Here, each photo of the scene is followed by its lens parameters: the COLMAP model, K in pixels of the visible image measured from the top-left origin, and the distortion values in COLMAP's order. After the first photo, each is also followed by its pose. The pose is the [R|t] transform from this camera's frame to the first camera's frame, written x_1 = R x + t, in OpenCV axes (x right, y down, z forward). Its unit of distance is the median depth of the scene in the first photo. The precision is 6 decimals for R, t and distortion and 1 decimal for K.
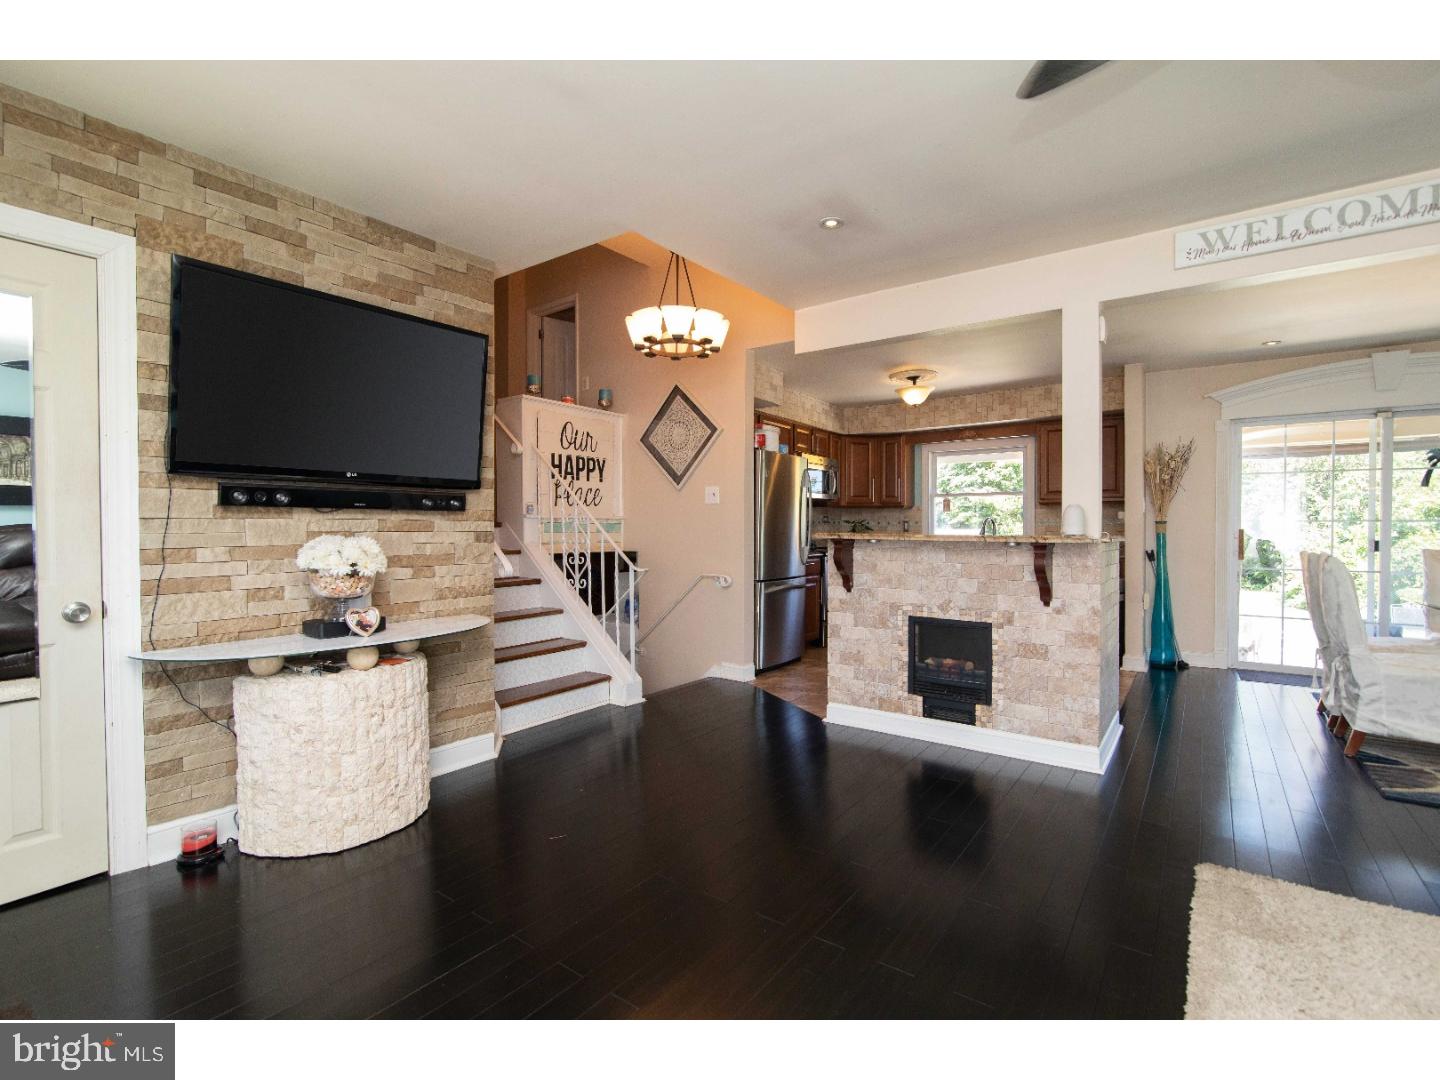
lens RADIAL K [[682.8, 0, 719.7], [0, 682.8, 532.8], [0, 0, 1]] dist [-0.005035, -0.000188]
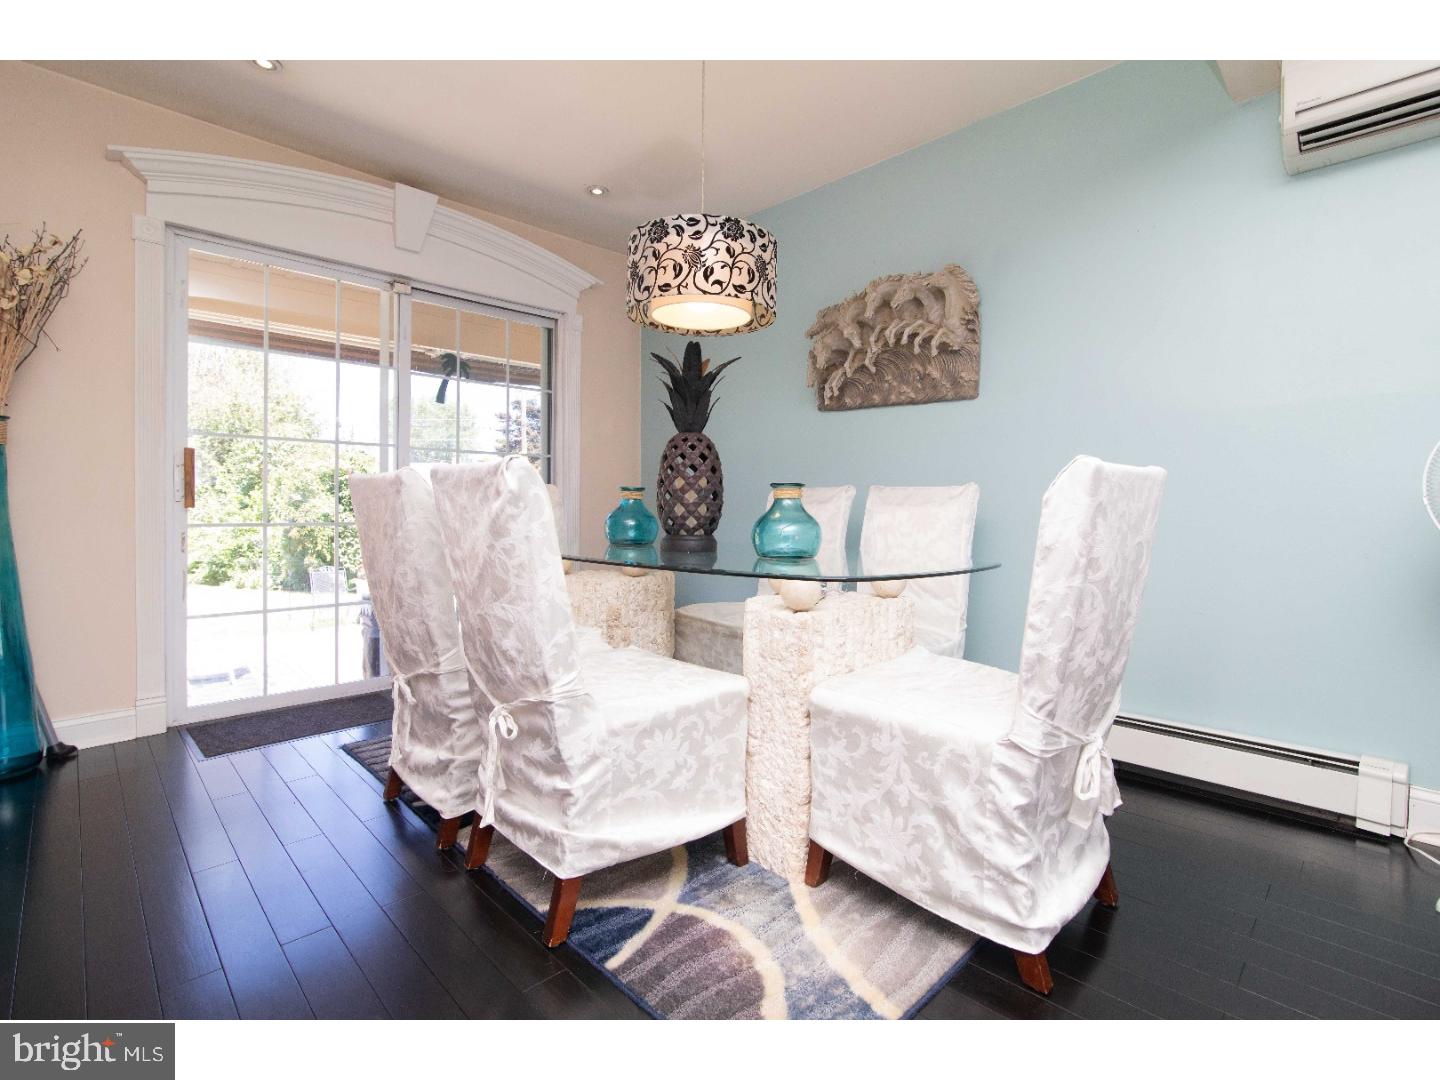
lens RADIAL K [[675.4, 0, 727.2], [0, 675.4, 512.9], [0, 0, 1]] dist [-0.011165, 0.000804]
pose [[0.176481, -0.011973, 0.984231, 0.344286], [0.004514, 0.999925, 0.011355, 0.039273], [-0.984294, 0.002439, 0.176522, 0.516709]]
